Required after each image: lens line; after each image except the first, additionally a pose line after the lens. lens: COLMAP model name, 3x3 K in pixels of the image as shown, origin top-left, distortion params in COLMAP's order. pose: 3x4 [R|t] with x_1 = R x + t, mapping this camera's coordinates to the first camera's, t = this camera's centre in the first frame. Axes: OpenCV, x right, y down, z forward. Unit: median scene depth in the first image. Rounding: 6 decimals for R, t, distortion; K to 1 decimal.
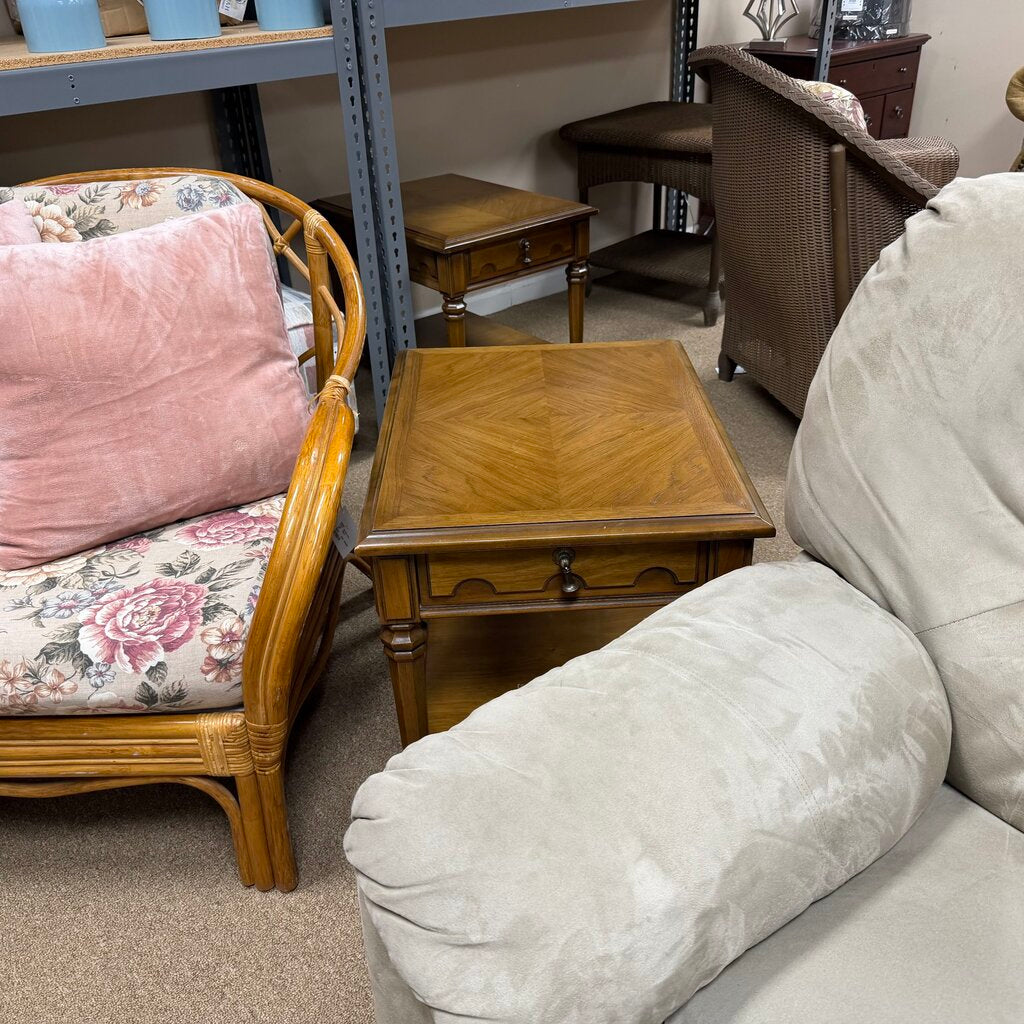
lens RADIAL K [[911.0, 0, 512.0], [0, 911.0, 512.0], [0, 0, 1]] dist [0.235901, -0.588428]
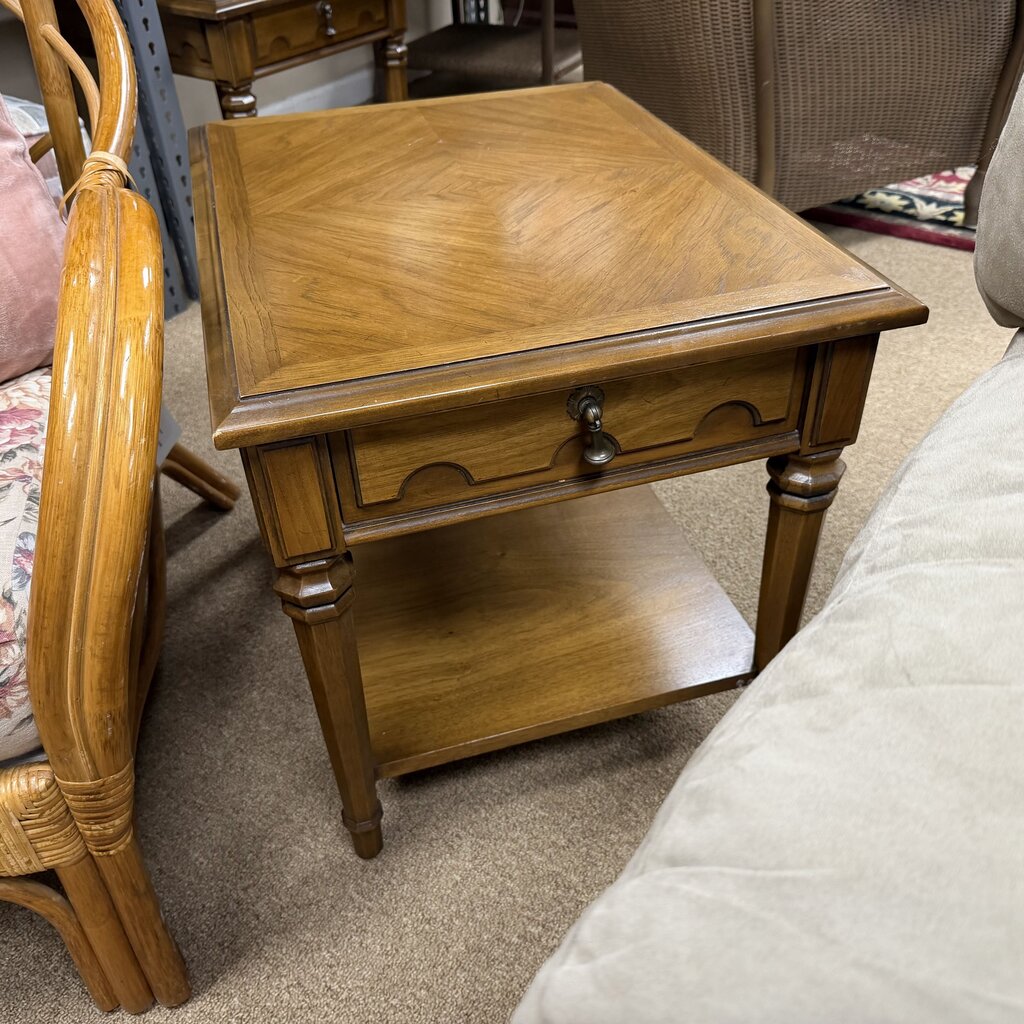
lens RADIAL K [[966.2, 0, 512.0], [0, 966.2, 512.0], [0, 0, 1]] dist [0.086884, -0.164295]
pose [[0.970258, -0.148908, 0.190854, -0.111670], [0.123146, 0.982401, 0.140442, 0.024150], [-0.208408, -0.112762, 0.971520, 0.402266]]
